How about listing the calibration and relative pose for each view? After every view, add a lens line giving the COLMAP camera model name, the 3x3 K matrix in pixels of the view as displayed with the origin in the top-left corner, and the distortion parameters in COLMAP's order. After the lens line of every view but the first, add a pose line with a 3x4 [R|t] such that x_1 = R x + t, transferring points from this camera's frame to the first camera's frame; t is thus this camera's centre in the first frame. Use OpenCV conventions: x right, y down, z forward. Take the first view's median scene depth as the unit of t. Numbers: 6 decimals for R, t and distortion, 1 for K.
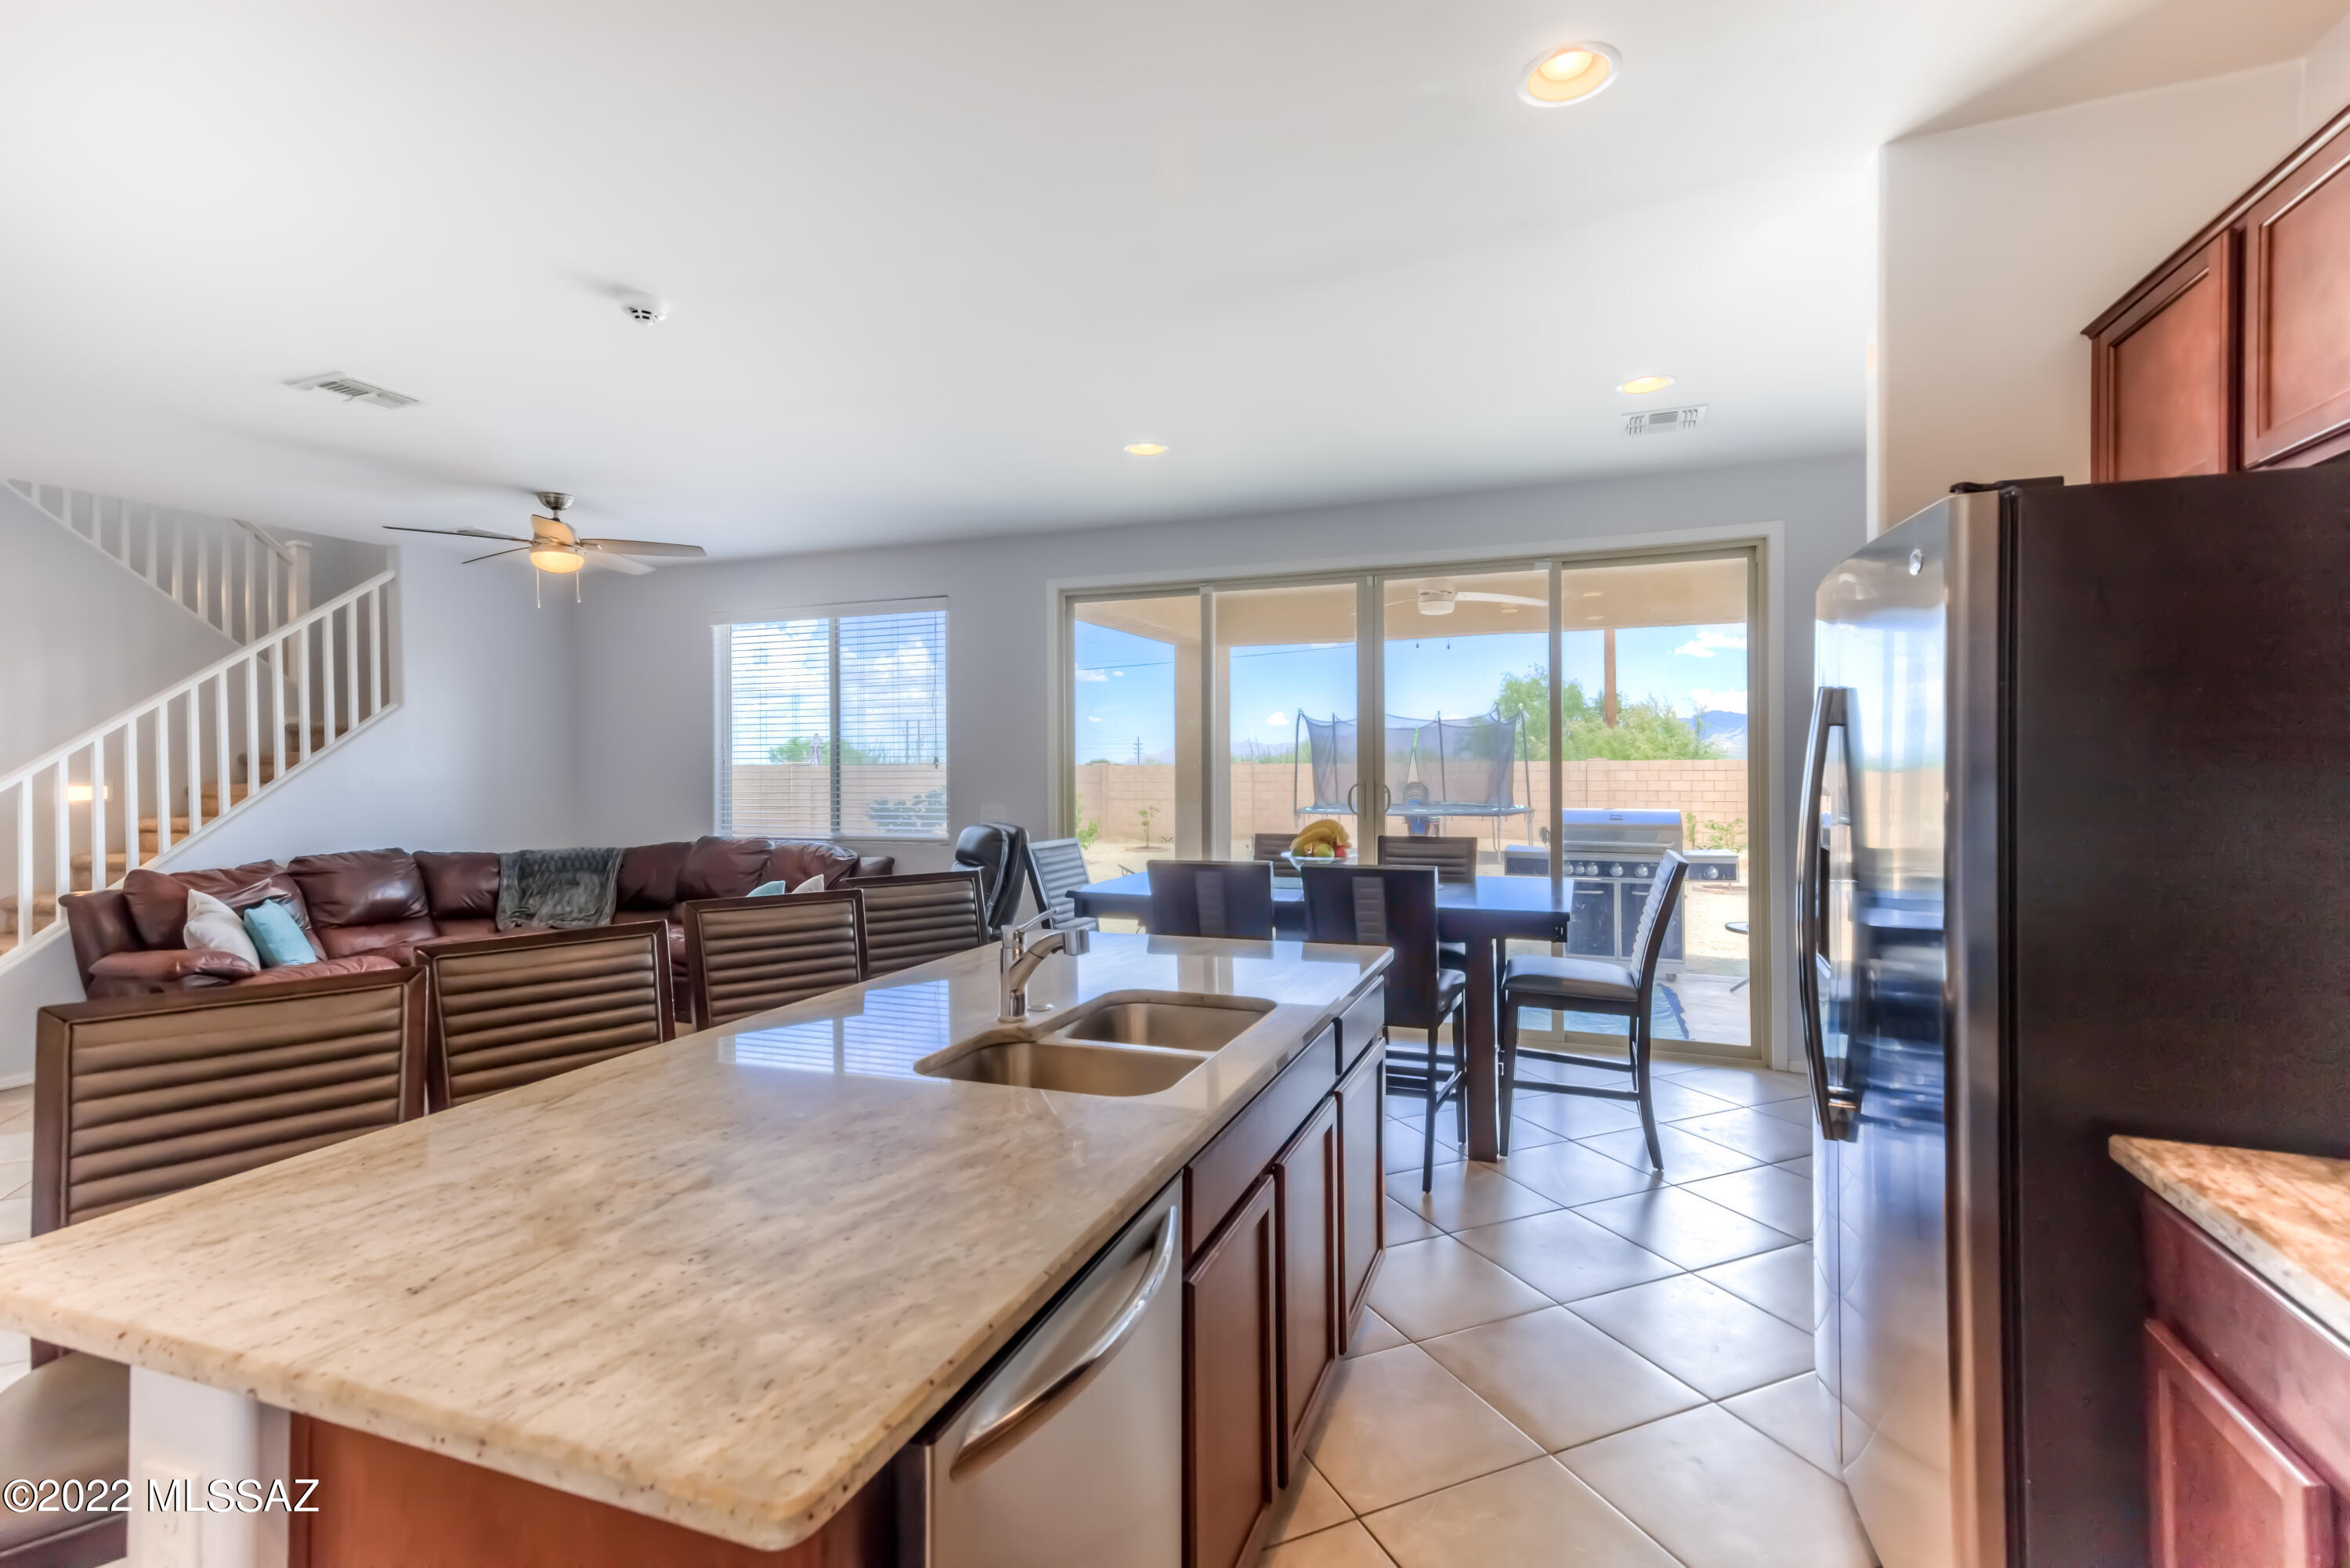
lens RADIAL K [[1075.6, 0, 1170.0], [0, 1075.6, 761.7], [0, 0, 1]] dist [0.024546, 0.000288]
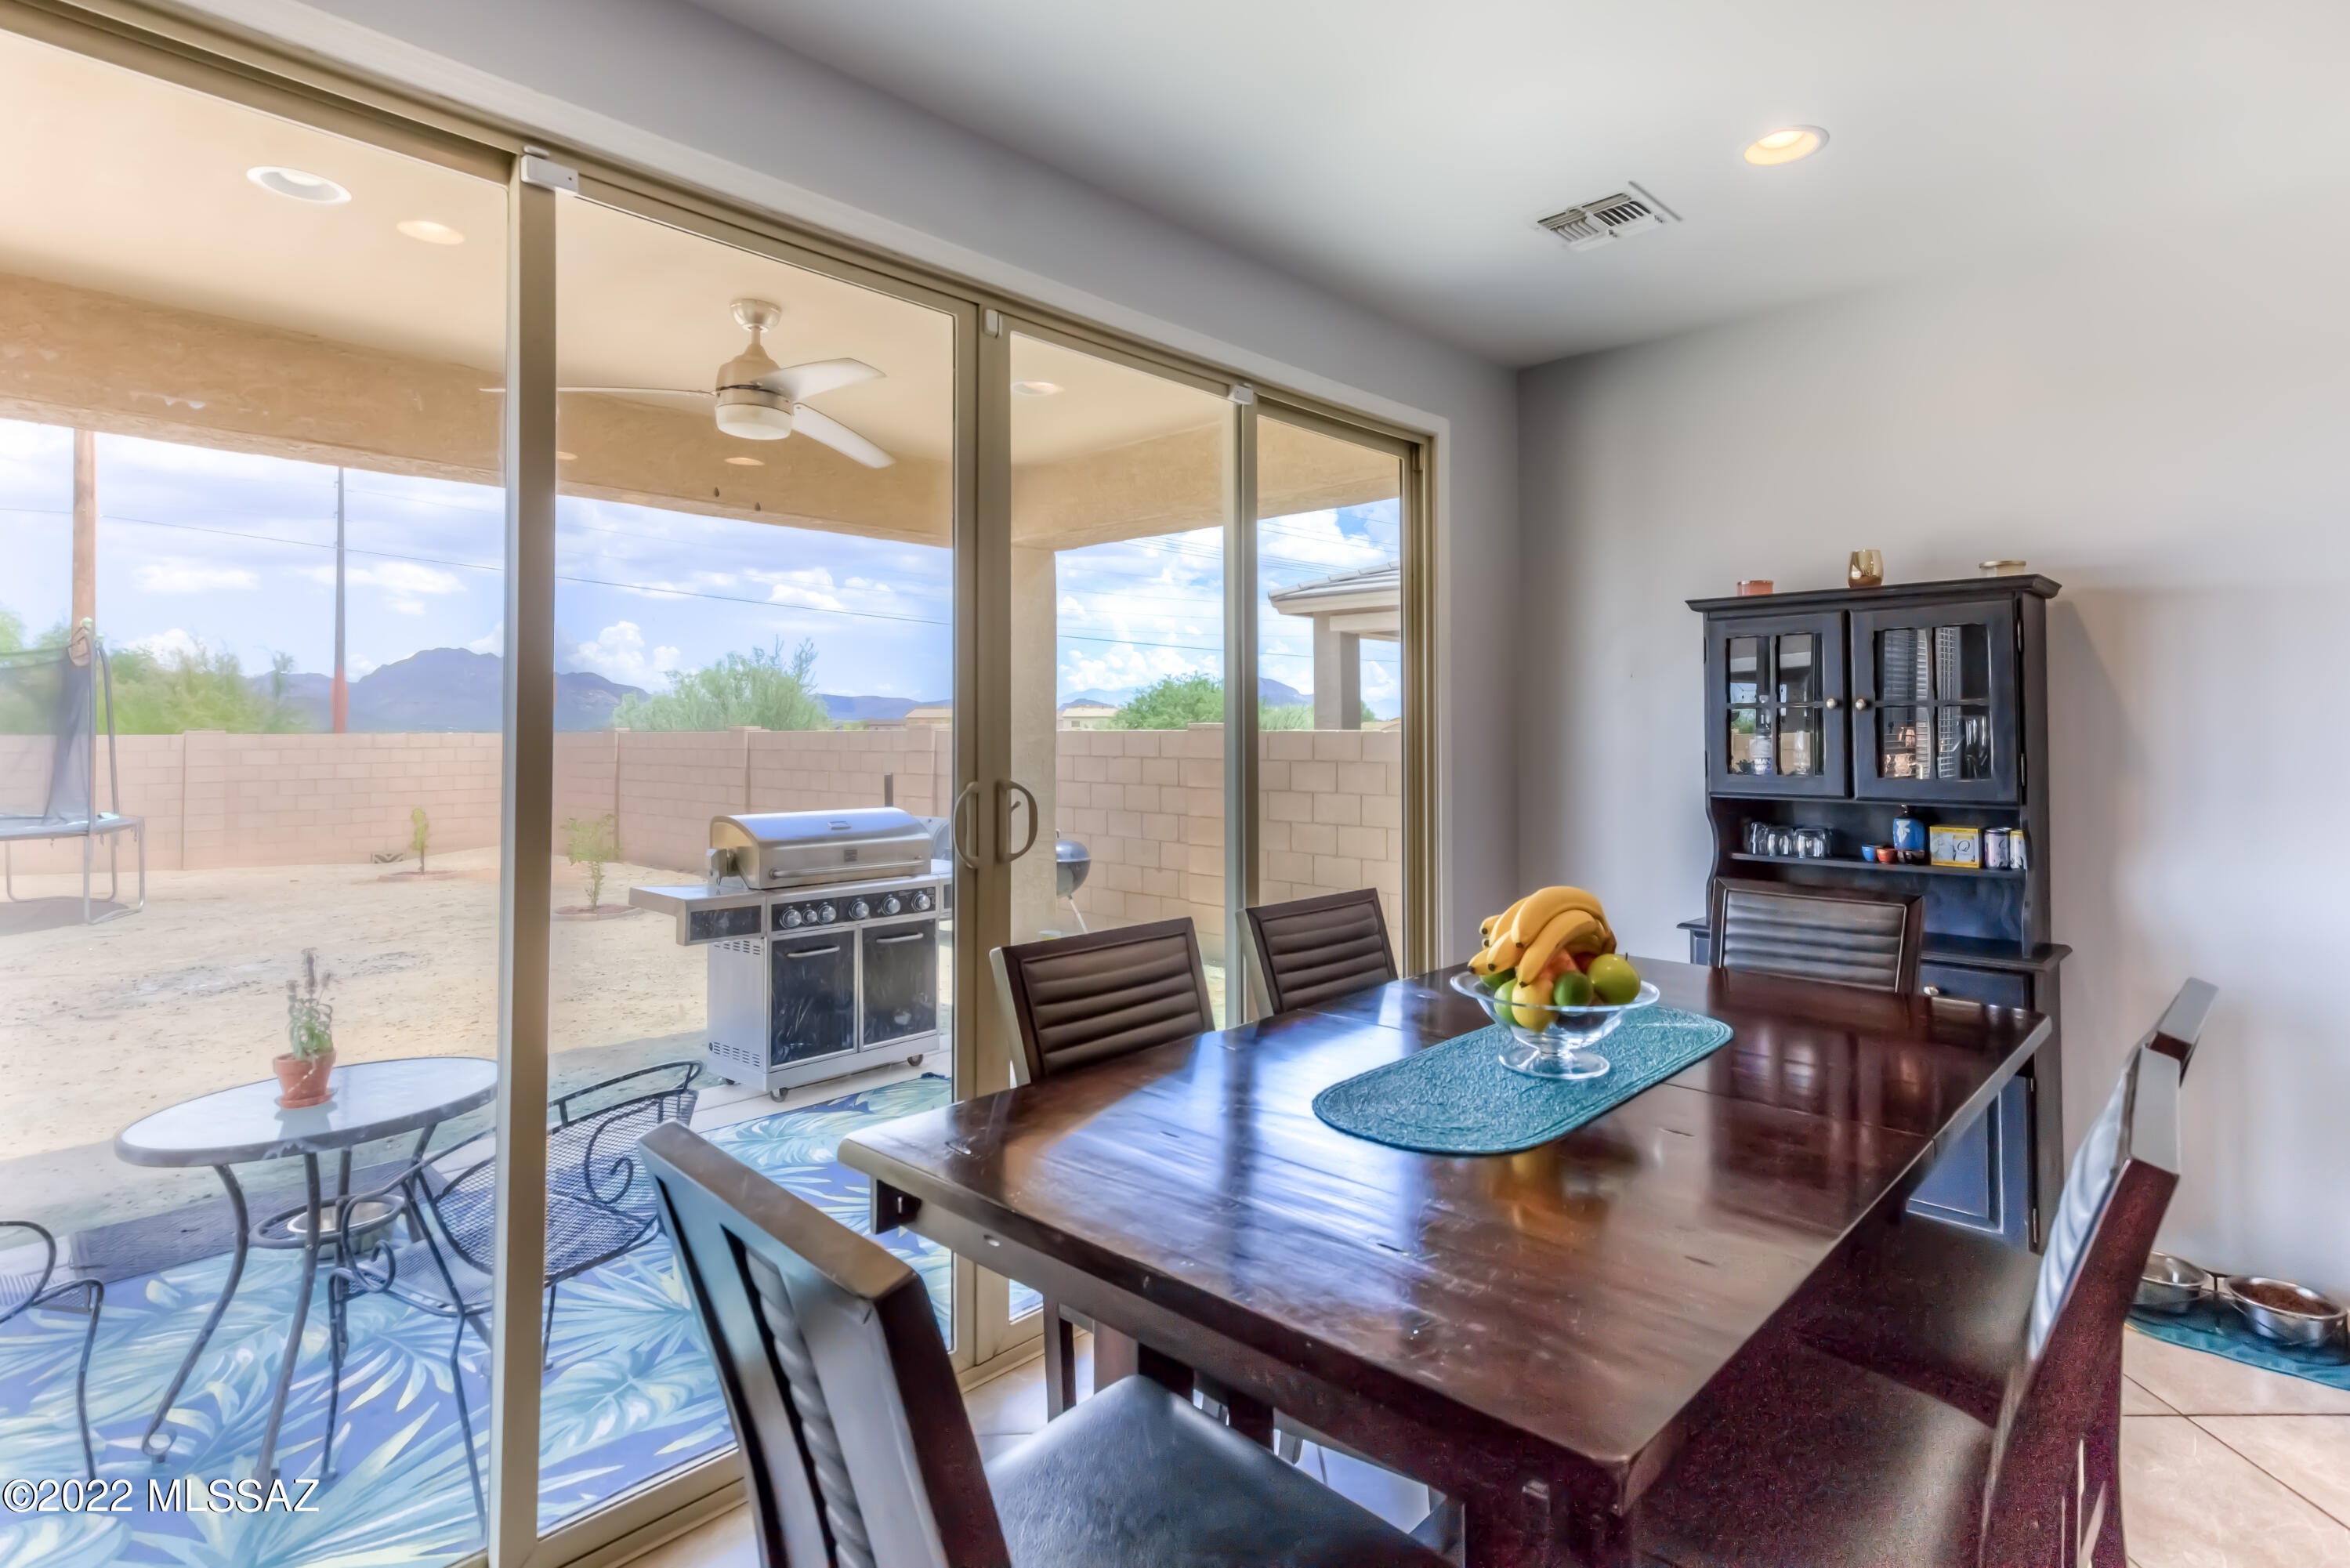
lens RADIAL K [[1195.4, 0, 1232.7], [0, 1195.4, 705.1], [0, 0, 1]] dist [0.023484, 0.000532]
pose [[0.355749, 0.026300, 0.934211, -0.207819], [-0.002540, 0.999627, -0.027174, -0.000287], [-0.934578, 0.007295, 0.355683, 0.675912]]
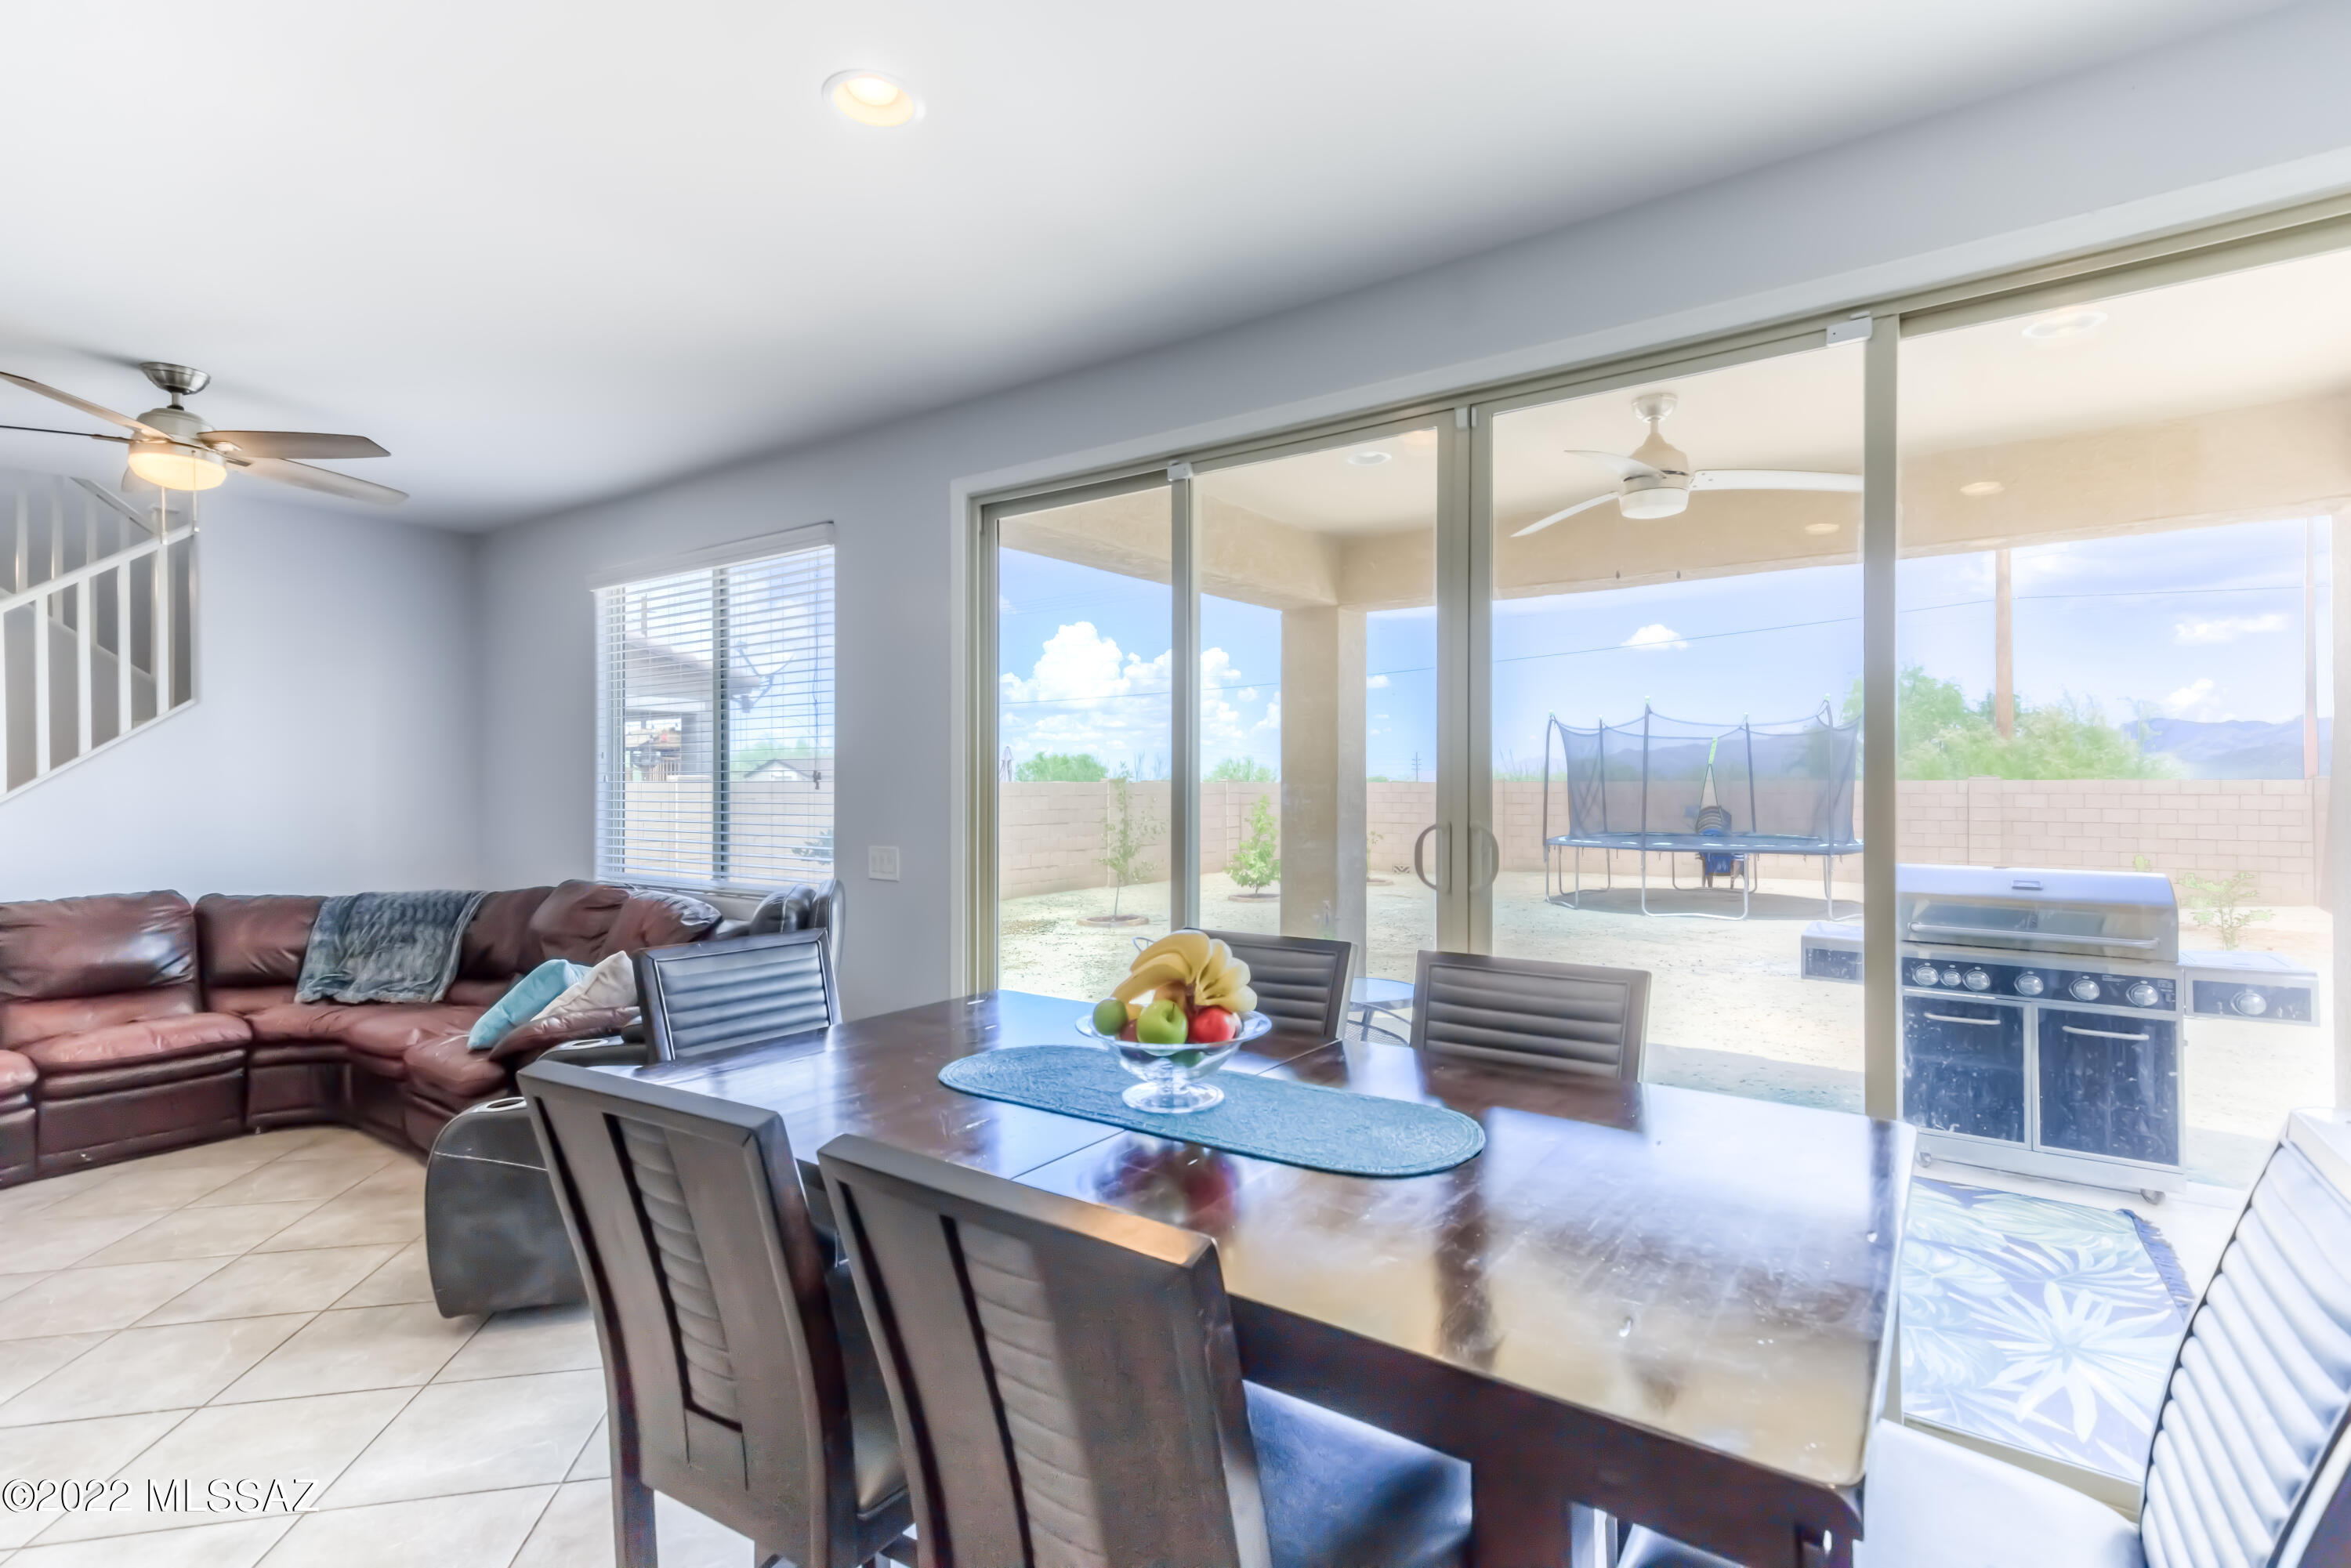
lens RADIAL K [[1104.4, 0, 1179.0], [0, 1104.4, 778.5], [0, 0, 1]] dist [0.021907, 0.000327]
pose [[0.969483, 0.004154, -0.245123, 0.168717], [-0.004009, 0.999991, 0.001093, -0.002150], [0.245125, -0.000076, 0.969491, 0.432910]]
